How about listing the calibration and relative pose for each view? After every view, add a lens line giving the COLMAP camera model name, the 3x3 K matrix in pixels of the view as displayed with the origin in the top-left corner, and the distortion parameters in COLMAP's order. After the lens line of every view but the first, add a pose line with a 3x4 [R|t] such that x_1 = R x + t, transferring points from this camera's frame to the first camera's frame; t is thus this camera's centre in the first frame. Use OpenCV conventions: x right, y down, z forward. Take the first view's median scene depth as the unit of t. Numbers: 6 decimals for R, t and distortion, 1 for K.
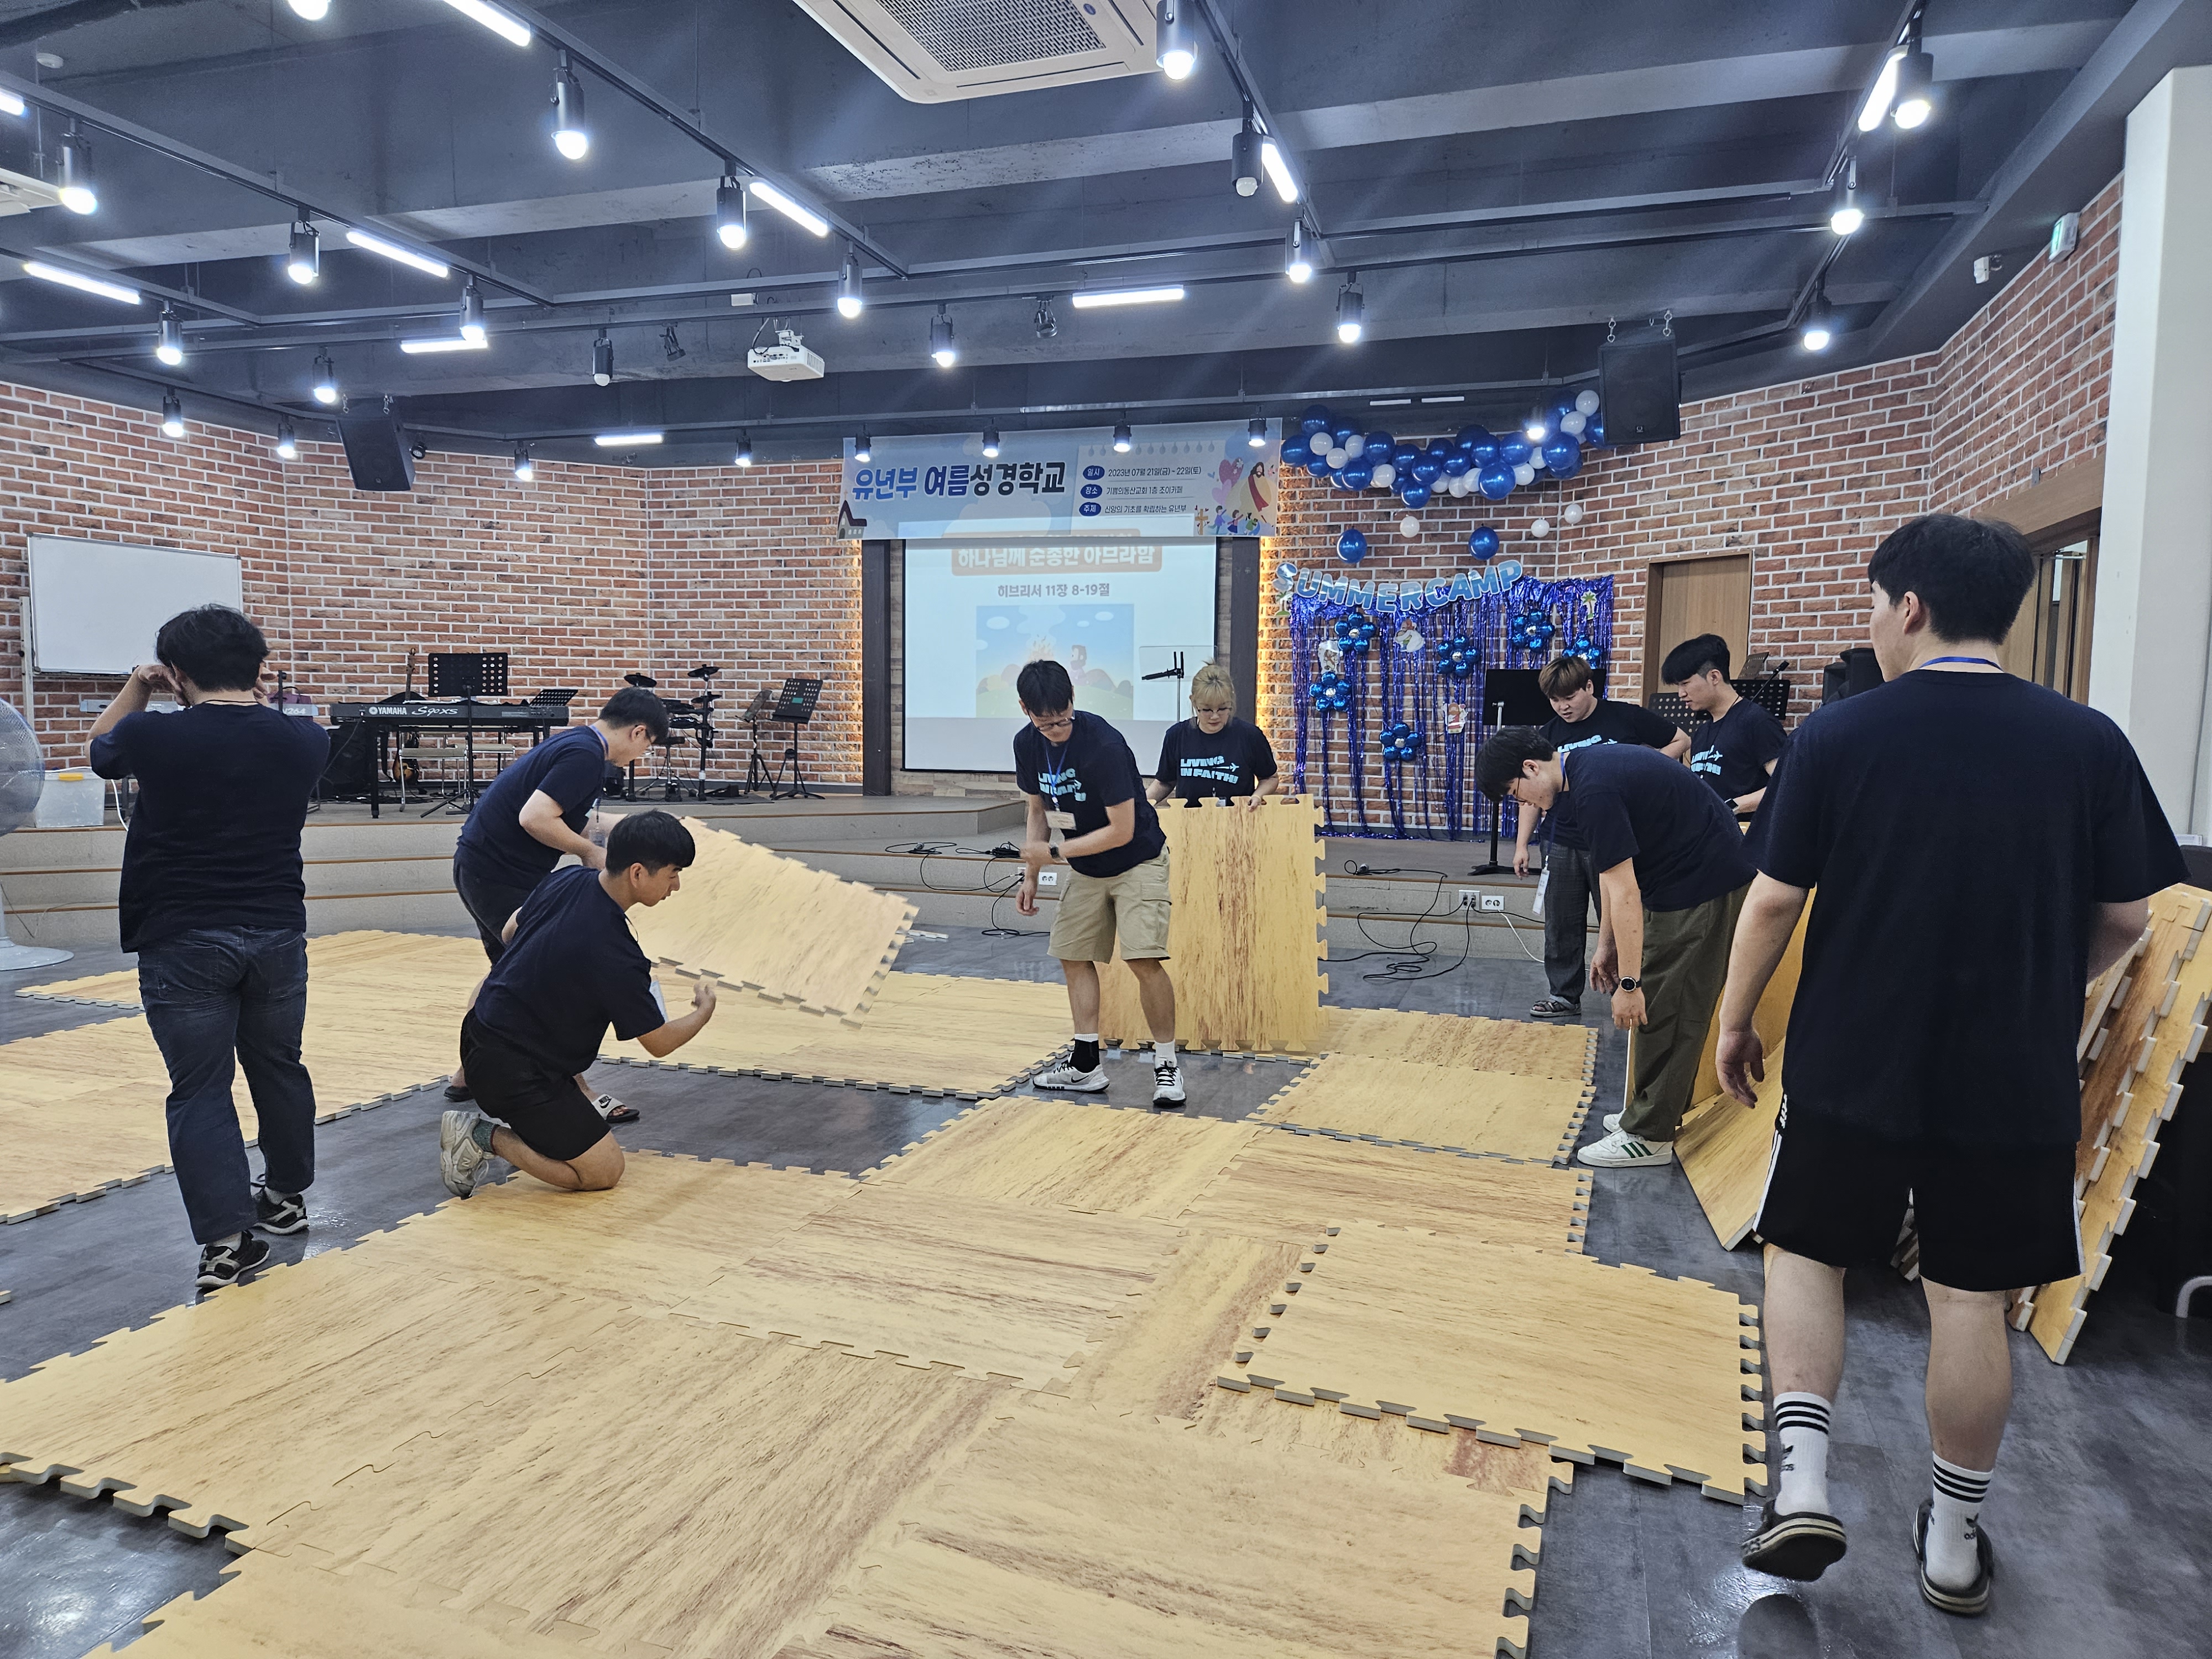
lens RADIAL K [[1443.6, 0, 1106.0], [0, 1443.6, 829.5], [0, 0, 1]] dist [0.064031, -0.039793]
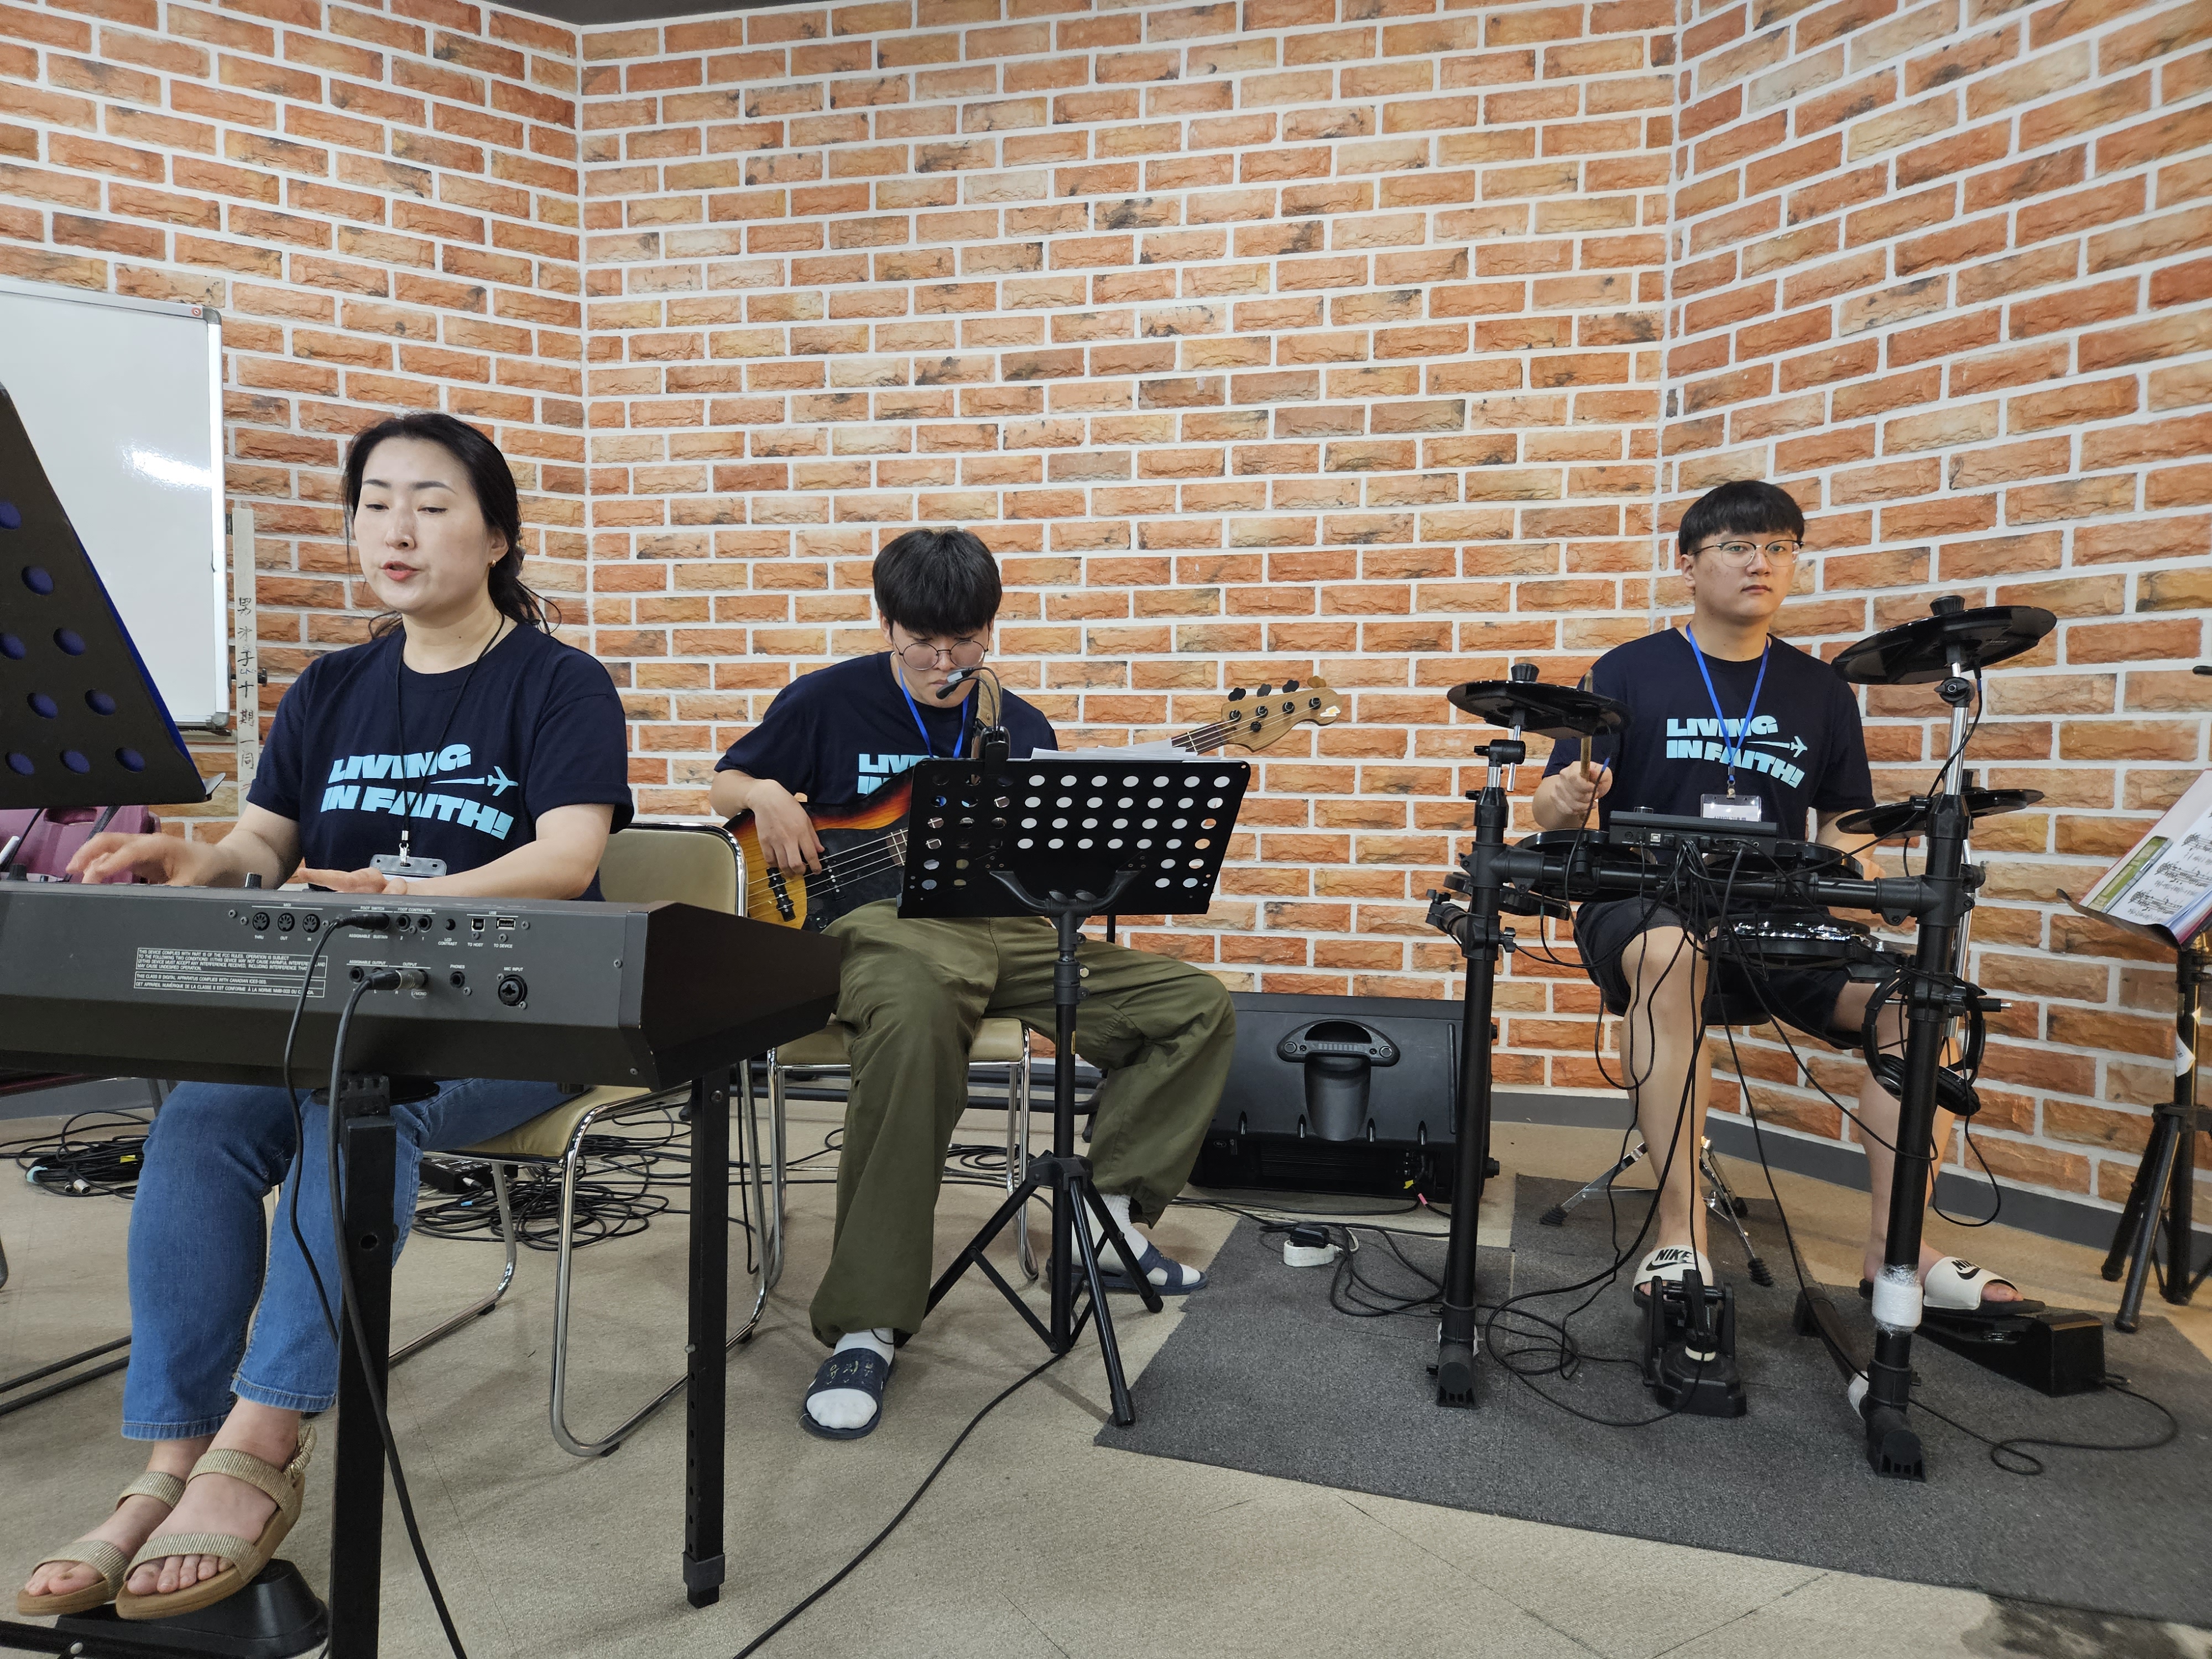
lens RADIAL K [[1443.6, 0, 1106.0], [0, 1443.6, 829.5], [0, 0, 1]] dist [0.064031, -0.039793]
pose [[0.758962, 0.023208, -0.650722, -0.232269], [-0.063072, 0.997286, -0.037994, -0.073959], [0.648073, 0.069878, 0.758365, 0.789797]]
